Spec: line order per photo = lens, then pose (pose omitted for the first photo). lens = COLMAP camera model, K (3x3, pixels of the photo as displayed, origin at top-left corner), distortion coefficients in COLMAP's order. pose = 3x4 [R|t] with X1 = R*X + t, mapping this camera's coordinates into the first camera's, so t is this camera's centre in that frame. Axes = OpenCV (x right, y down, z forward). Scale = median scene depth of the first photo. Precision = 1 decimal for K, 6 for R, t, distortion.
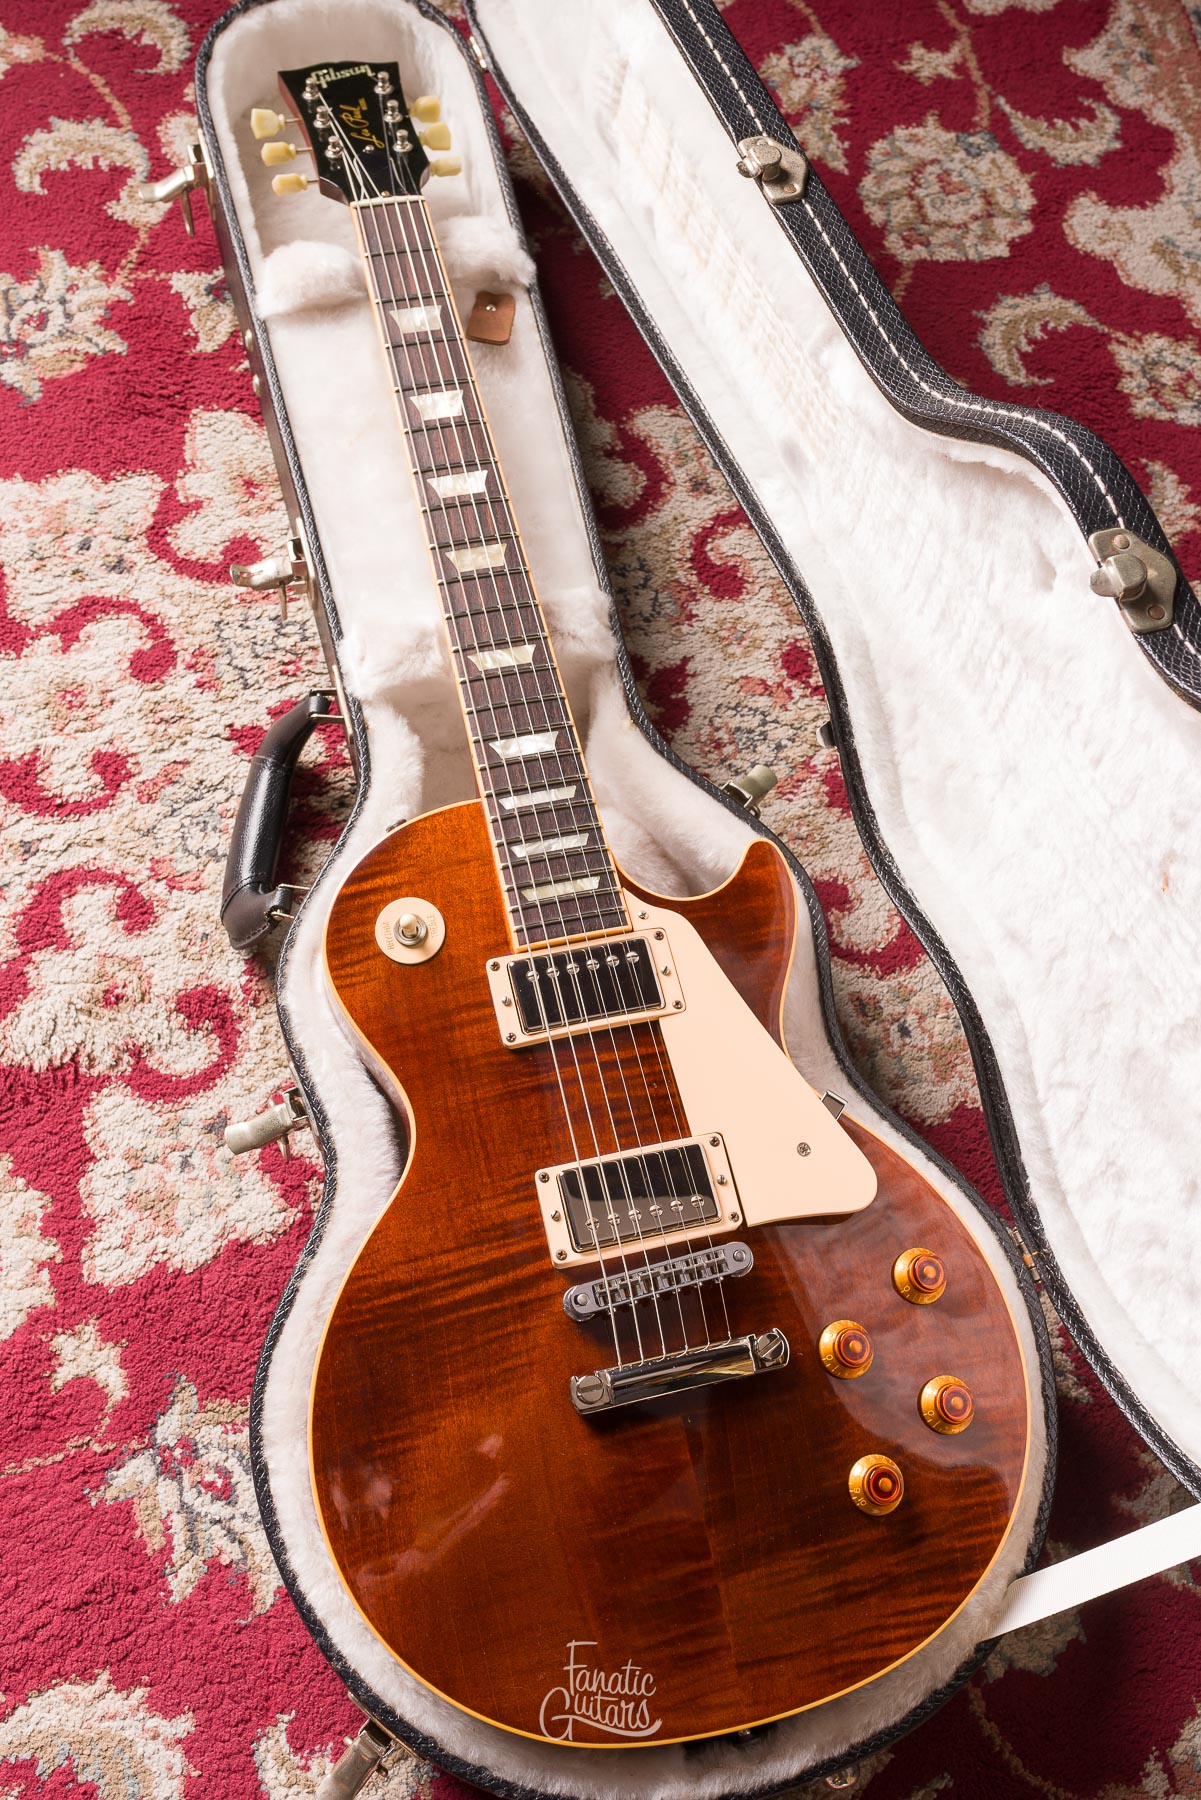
lens RADIAL K [[1865.3, 0, 602.9], [0, 1865.3, 881.8], [0, 0, 1]] dist [0.004099, -0.001648]
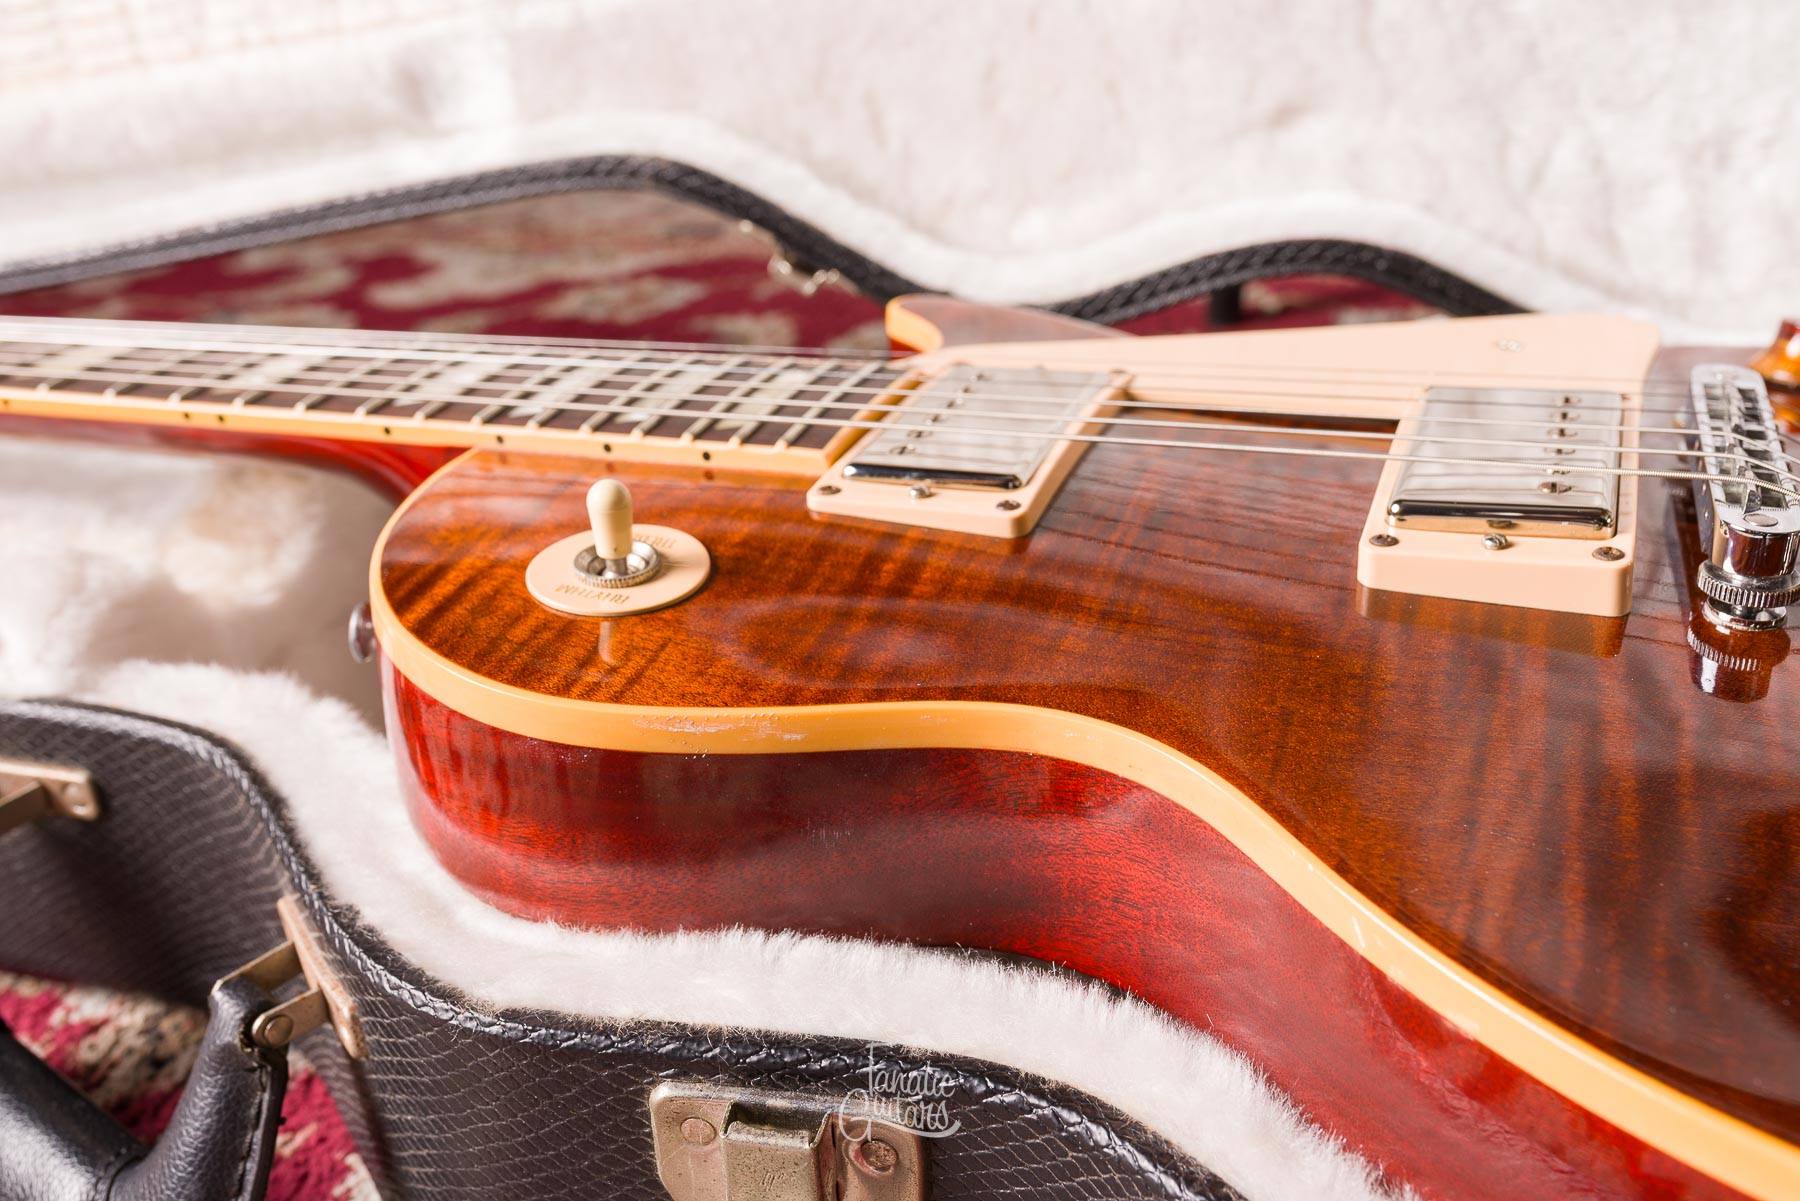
lens RADIAL K [[1815.3, 0, 900.0], [0, 1815.3, 600.5], [0, 0, 1]] dist [-0.000501, 0.014151]
pose [[0.554749, -0.467935, 0.687961, -0.268071], [0.803682, 0.515322, -0.297553, 0.151412], [-0.215287, 0.717969, 0.661945, 0.607574]]
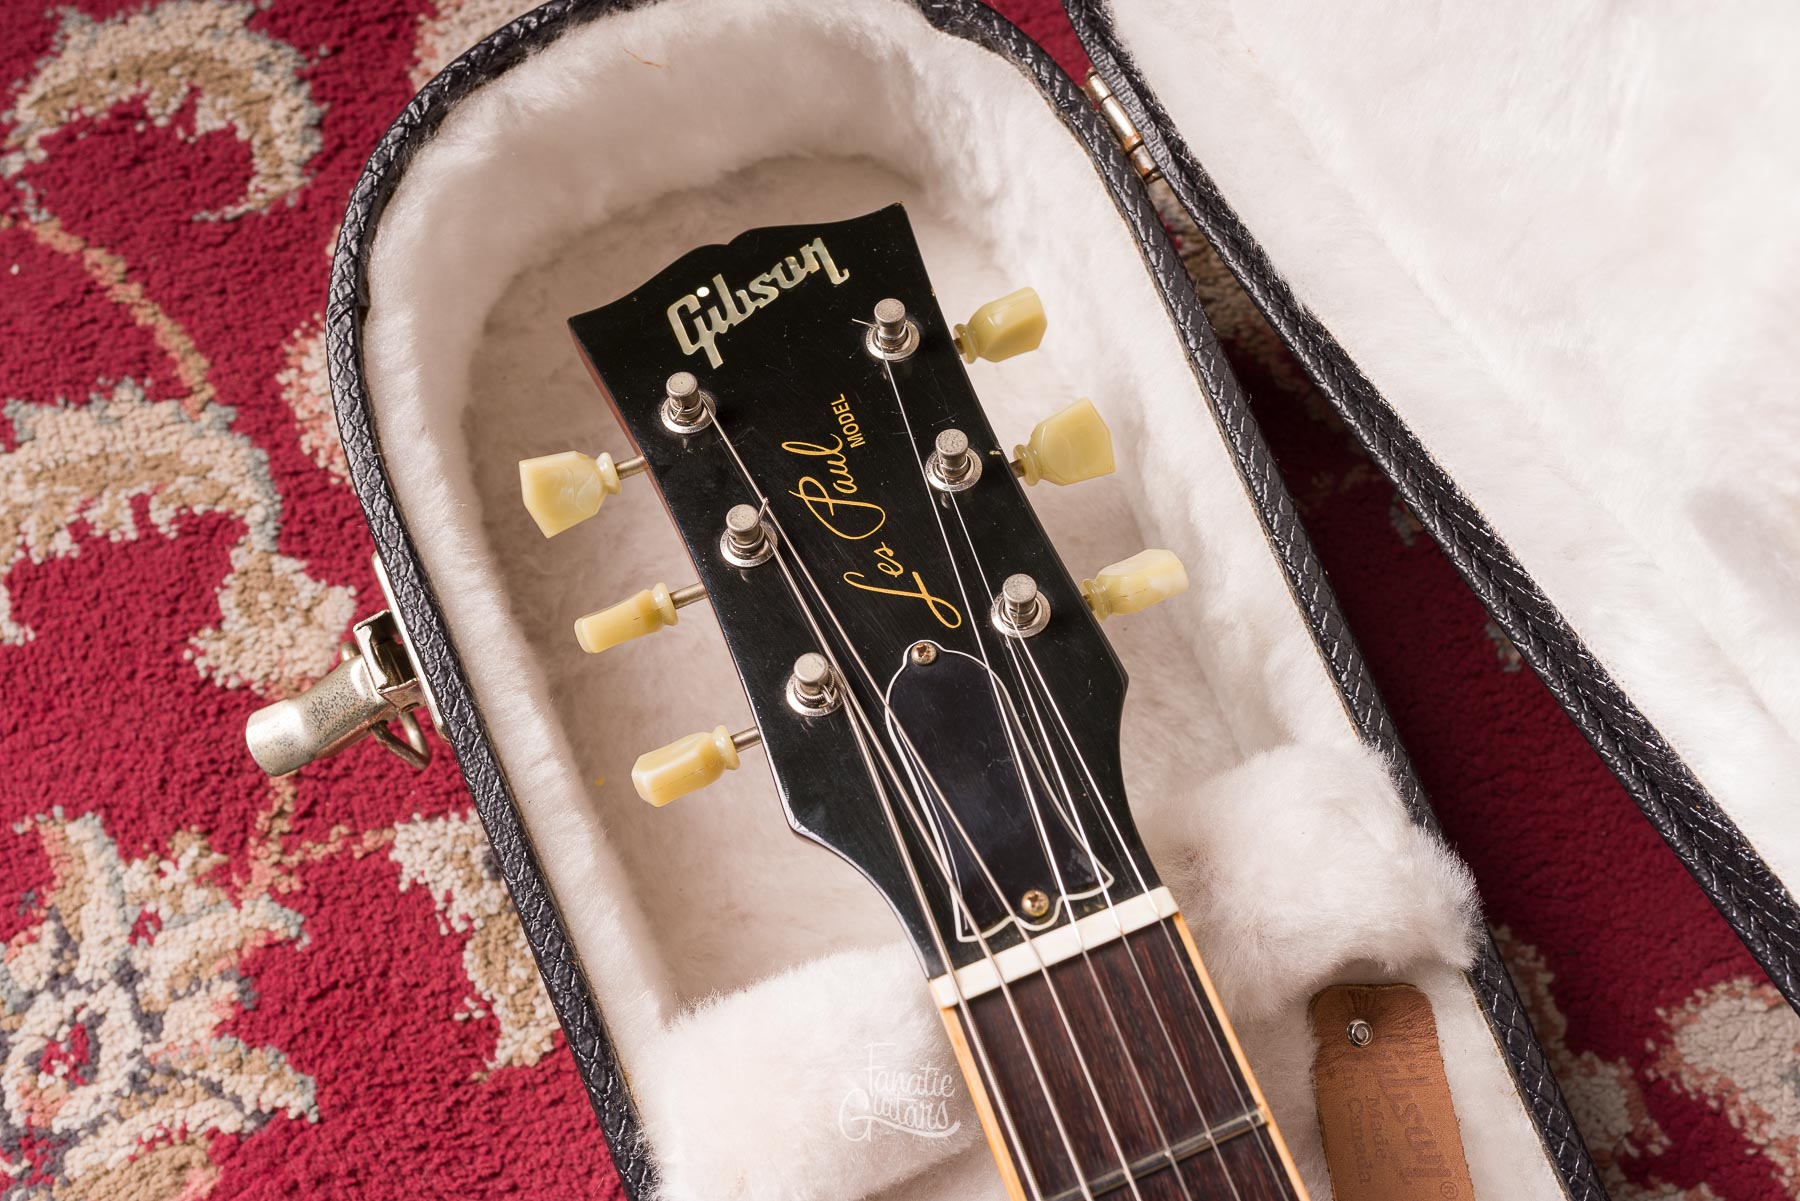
lens RADIAL K [[1803.6, 0, 900.0], [0, 1803.6, 600.5], [0, 0, 1]] dist [0.002174, 0.005268]
pose [[0.985909, -0.159434, -0.050642, -0.112132], [0.165572, 0.973226, 0.159425, -0.450124], [0.023868, -0.165563, 0.985910, 0.706639]]
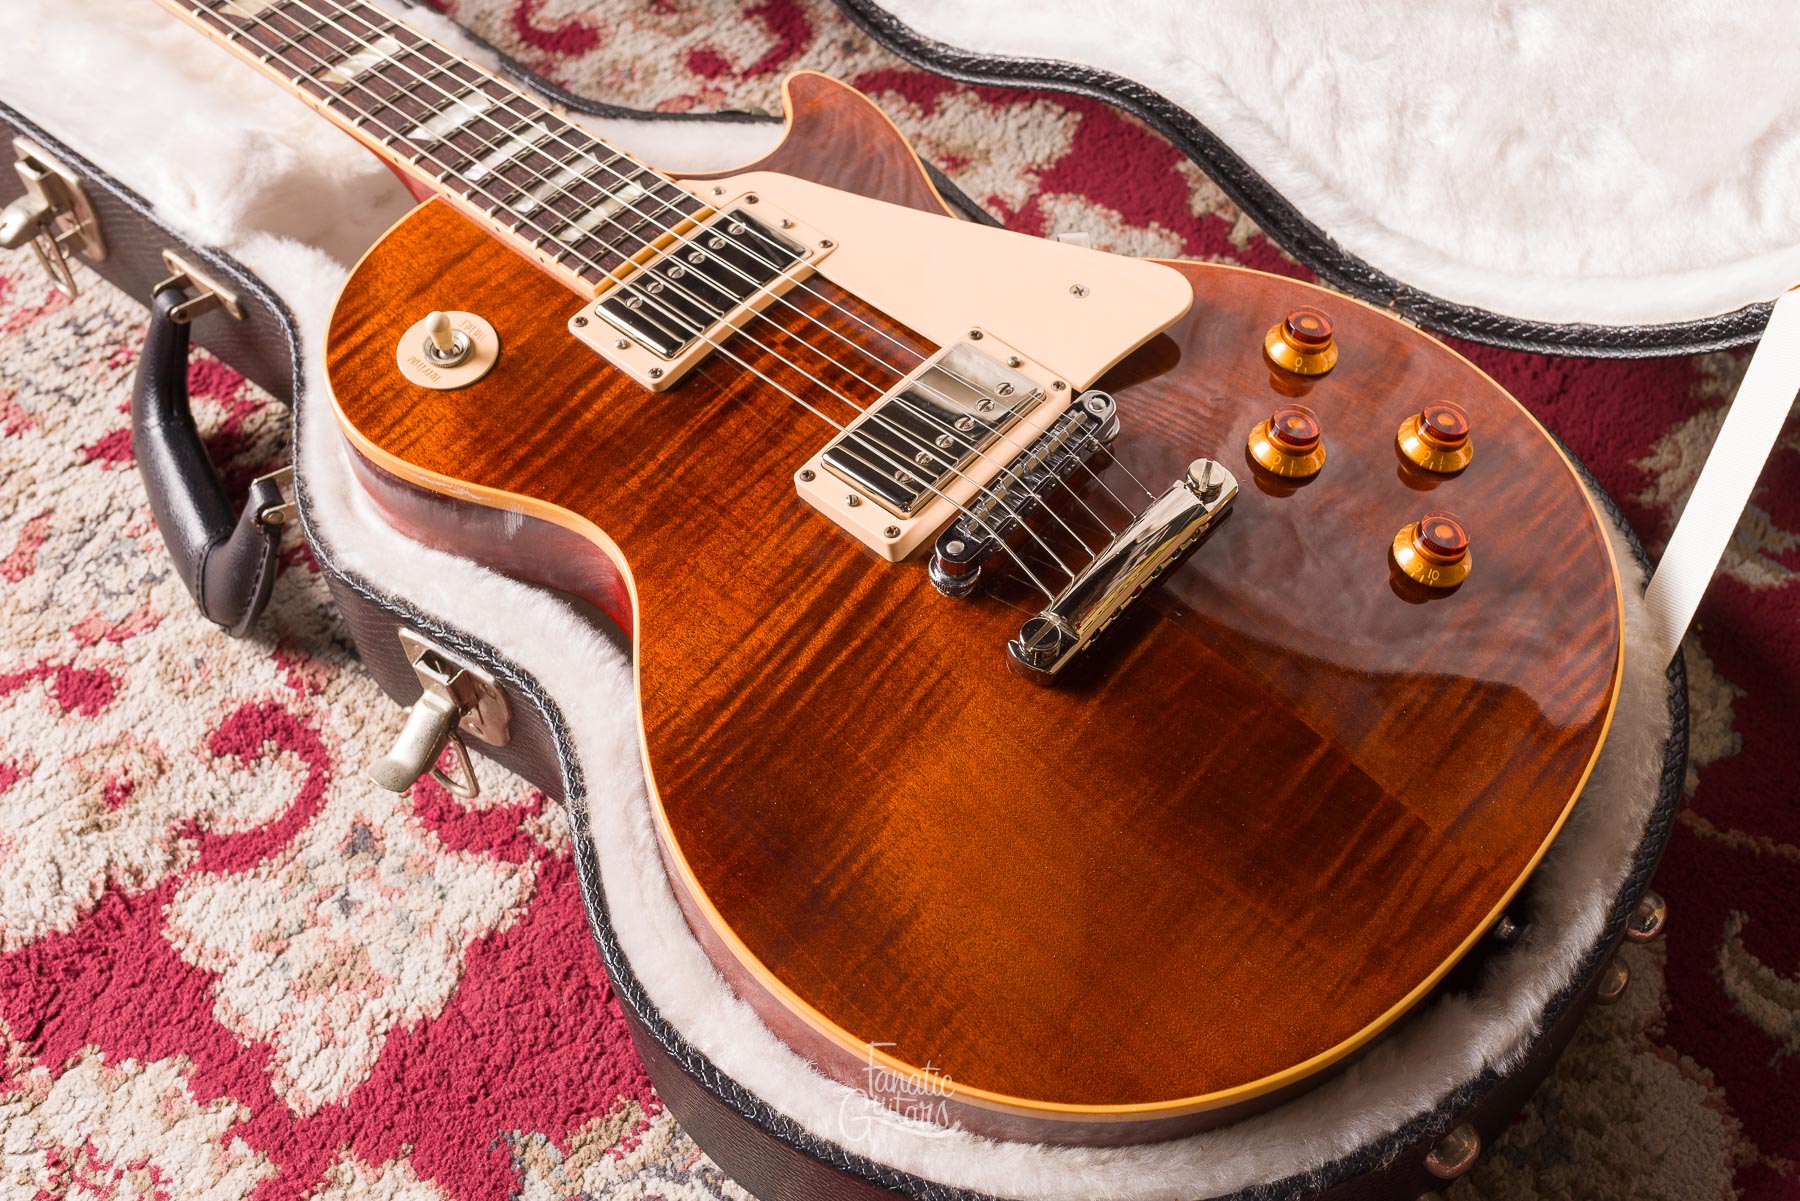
lens RADIAL K [[1979.8, 0, 1027.0], [0, 1979.8, 602.5], [0, 0, 1]] dist [0.003271, -0.004350]
pose [[0.799346, -0.528163, 0.286512, -0.156106], [0.576210, 0.808988, -0.116273, 0.254483], [-0.170374, 0.258034, 0.950995, 0.231874]]
